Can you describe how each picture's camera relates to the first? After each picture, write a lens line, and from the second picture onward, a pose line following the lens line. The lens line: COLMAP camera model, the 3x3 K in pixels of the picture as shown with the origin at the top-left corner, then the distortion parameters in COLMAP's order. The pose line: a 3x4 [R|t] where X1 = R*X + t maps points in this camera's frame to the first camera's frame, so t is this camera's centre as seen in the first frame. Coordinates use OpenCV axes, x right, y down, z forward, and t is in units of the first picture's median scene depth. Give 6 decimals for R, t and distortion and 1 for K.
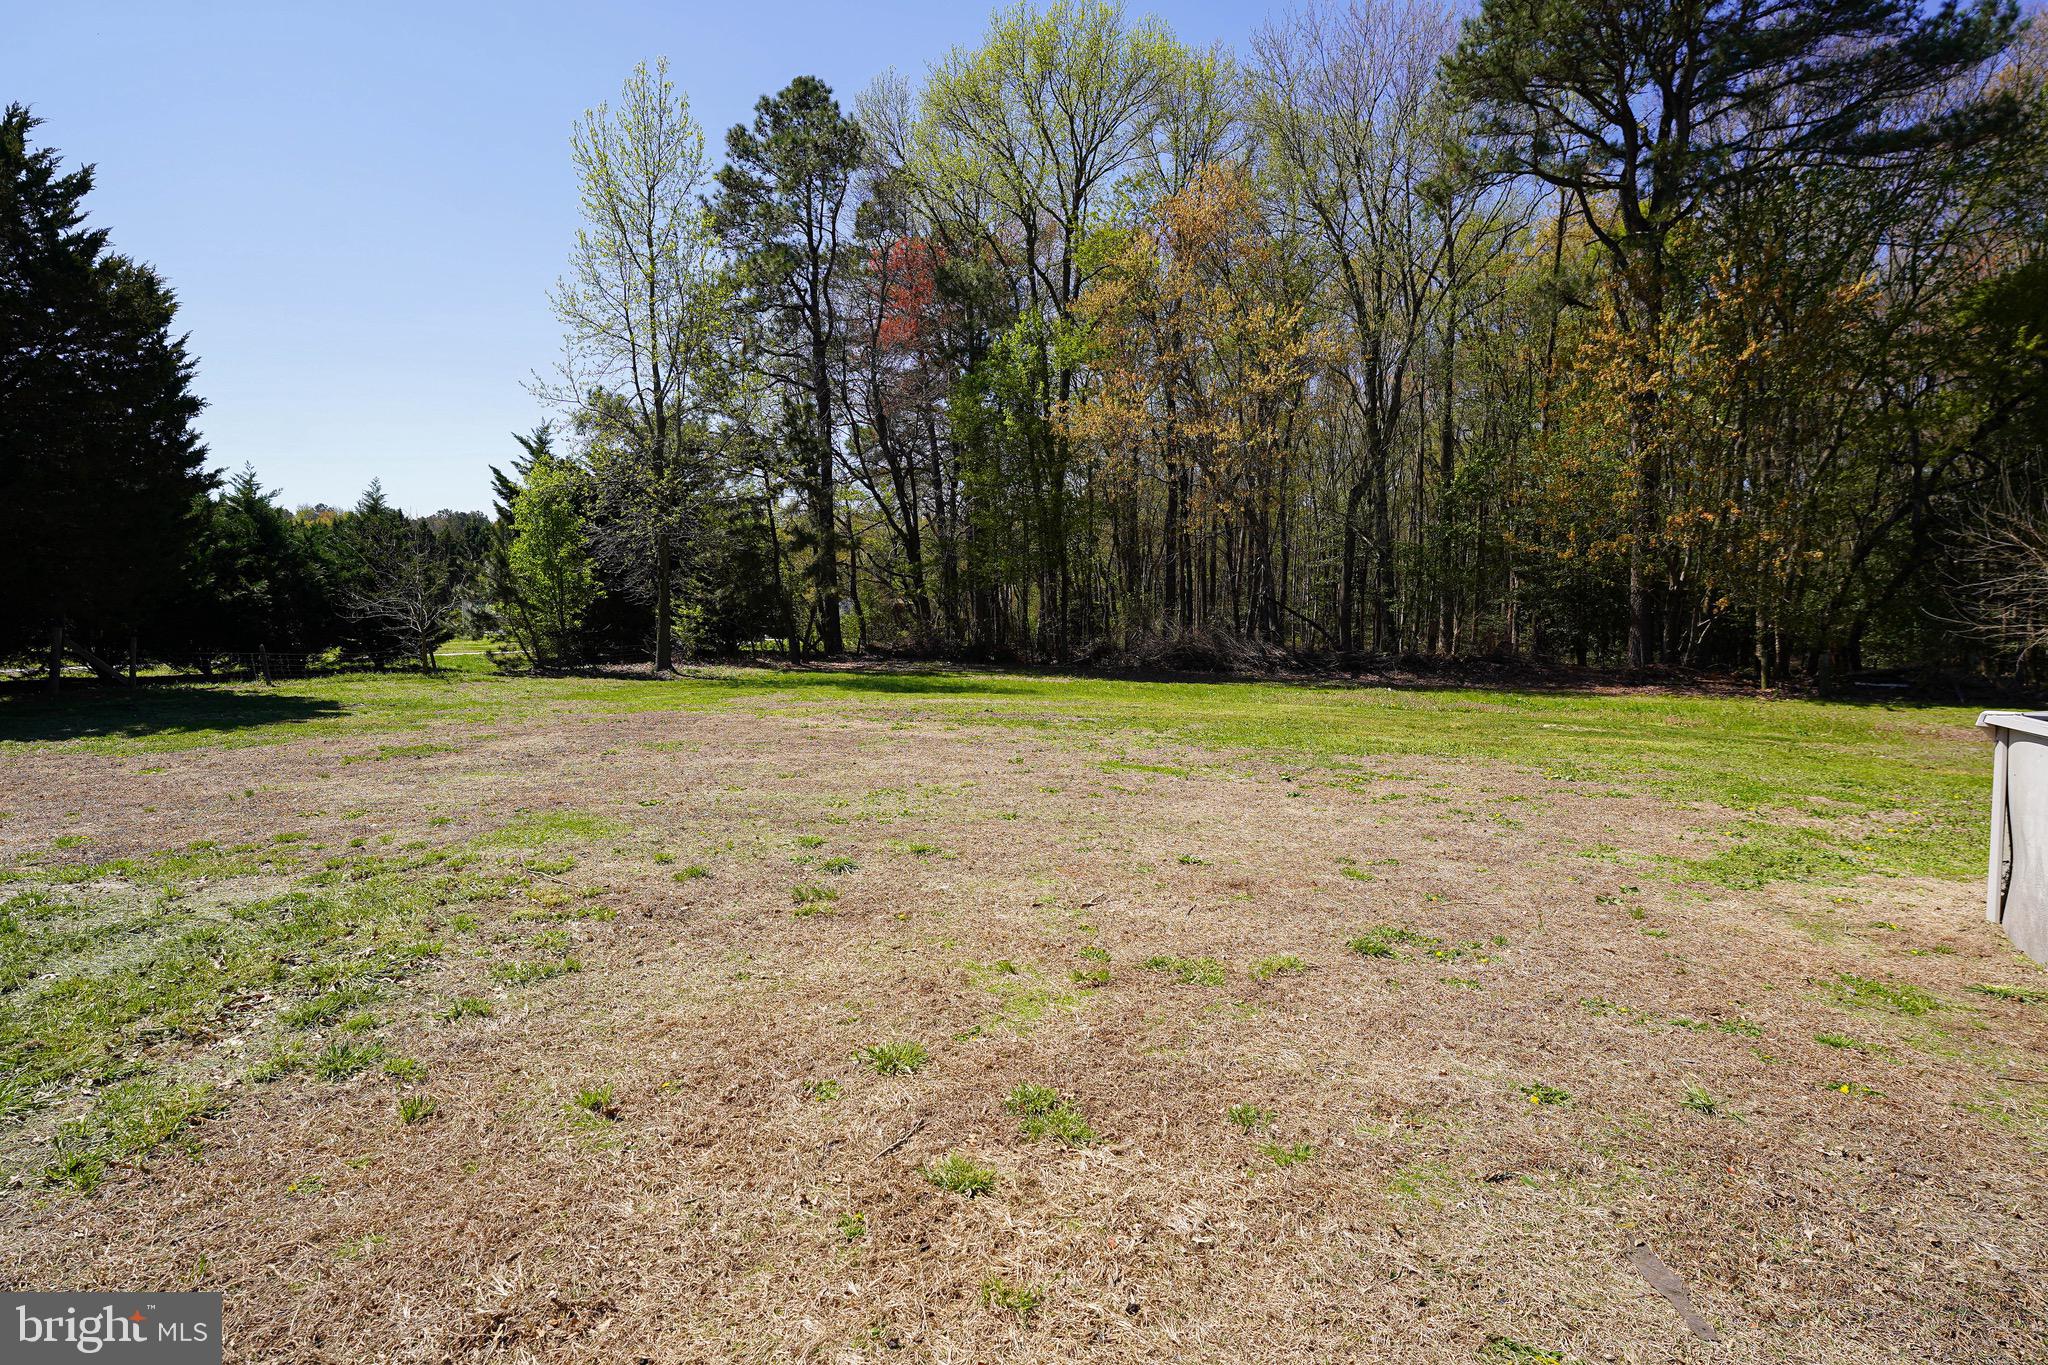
lens RADIAL K [[1004.5, 0, 1023.7], [0, 1004.5, 682.5], [0, 0, 1]] dist [-0.008328, -0.001269]
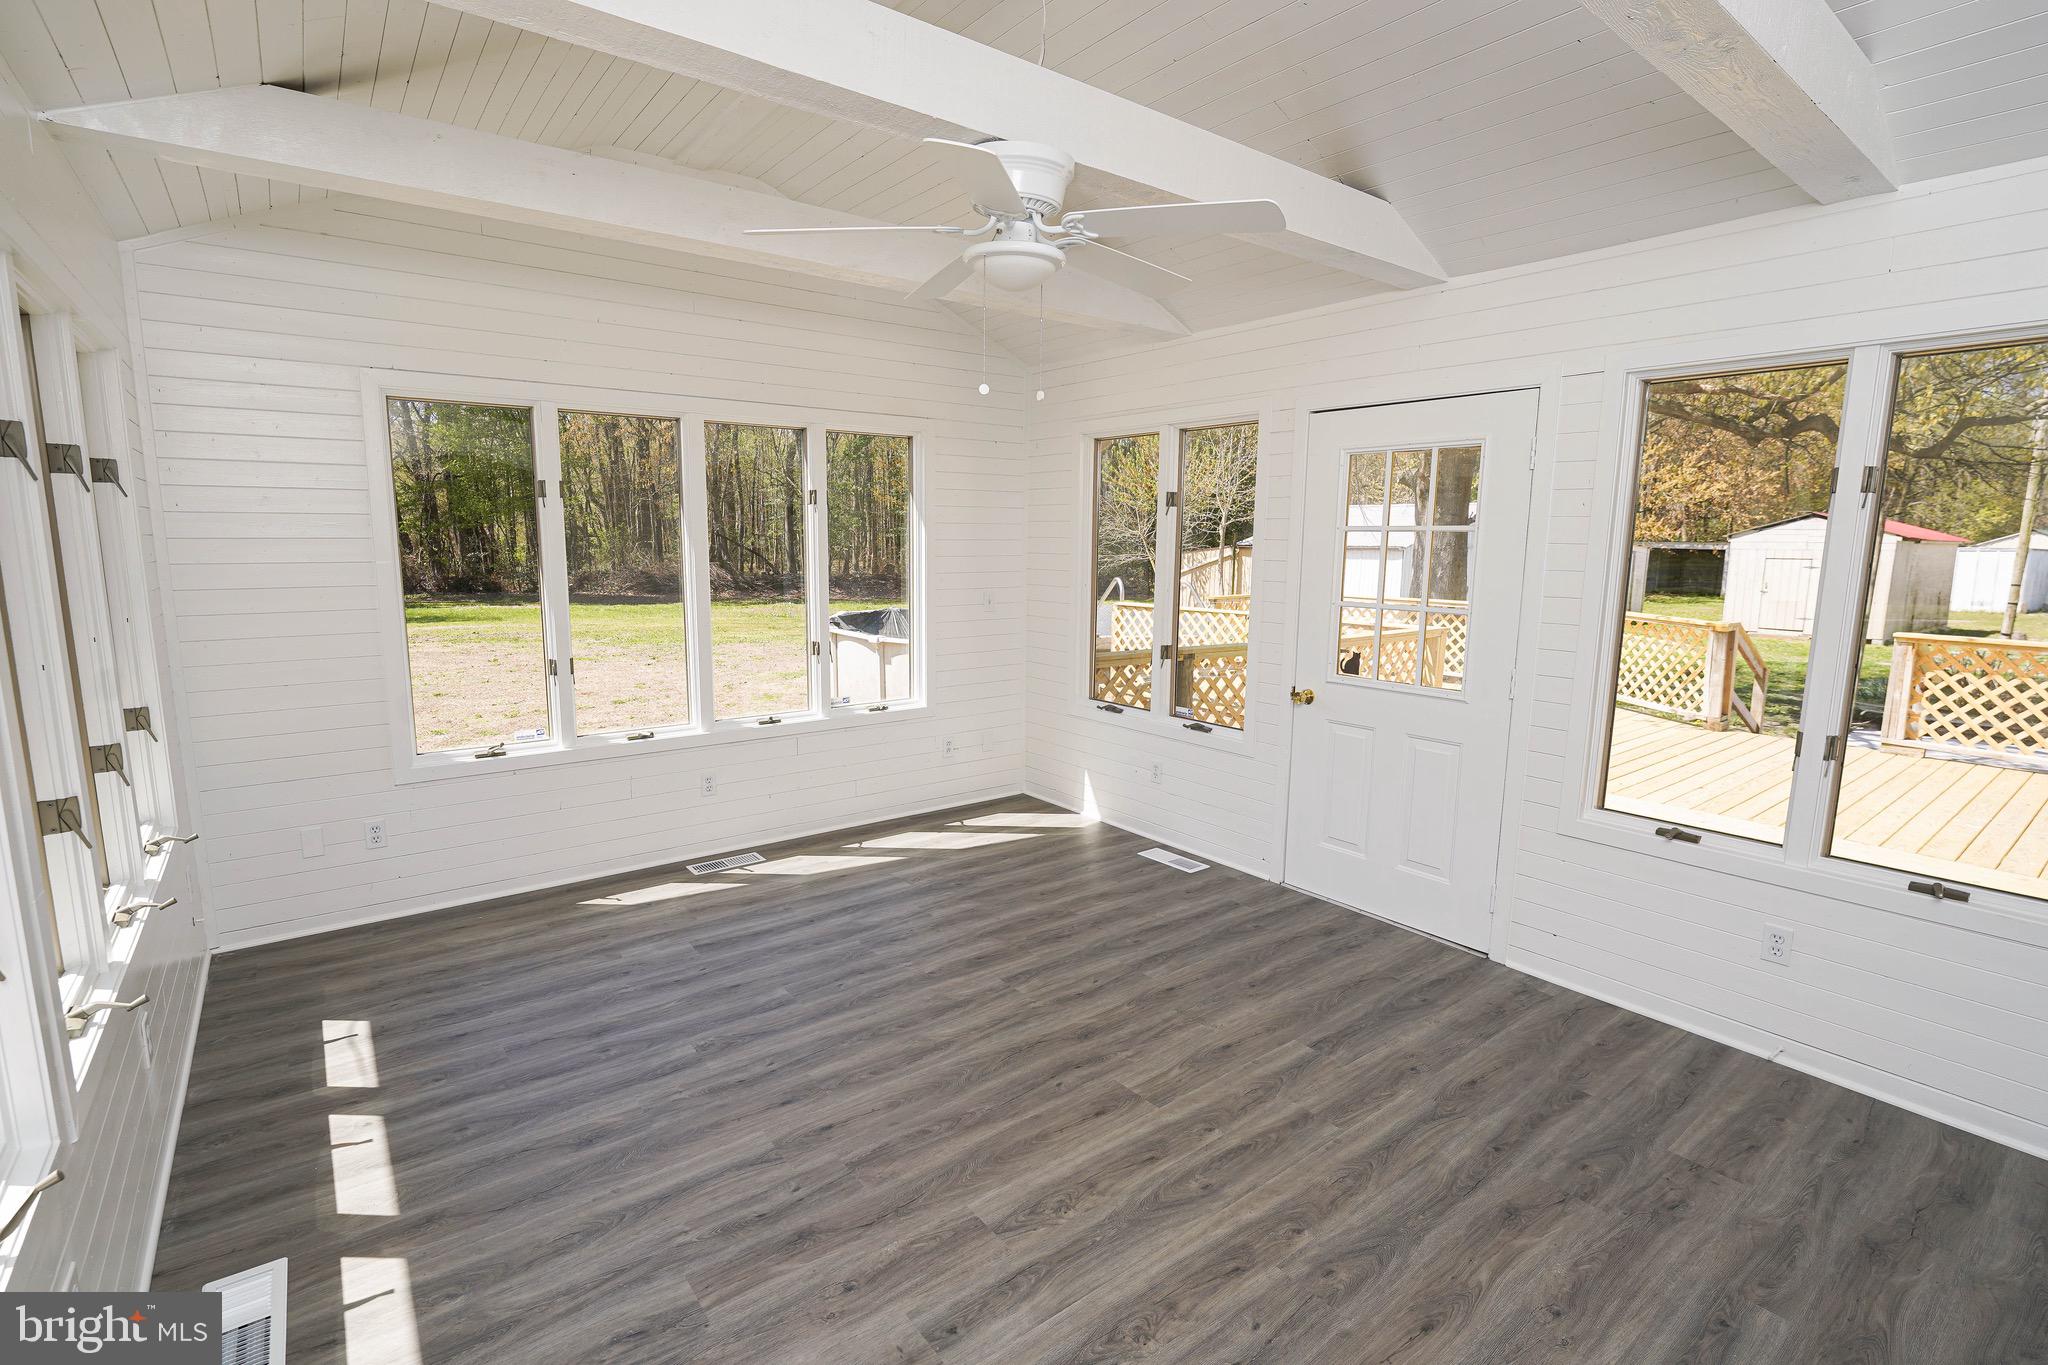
lens RADIAL K [[934.5, 0, 1024.6], [0, 934.5, 682.8], [0, 0, 1]] dist [0.000007, 0.000000]
pose [[0.883152, -0.086248, 0.461090, 0.027517], [0.041986, 0.993540, 0.105425, -0.006636], [-0.467204, -0.073747, 0.881069, -0.414785]]
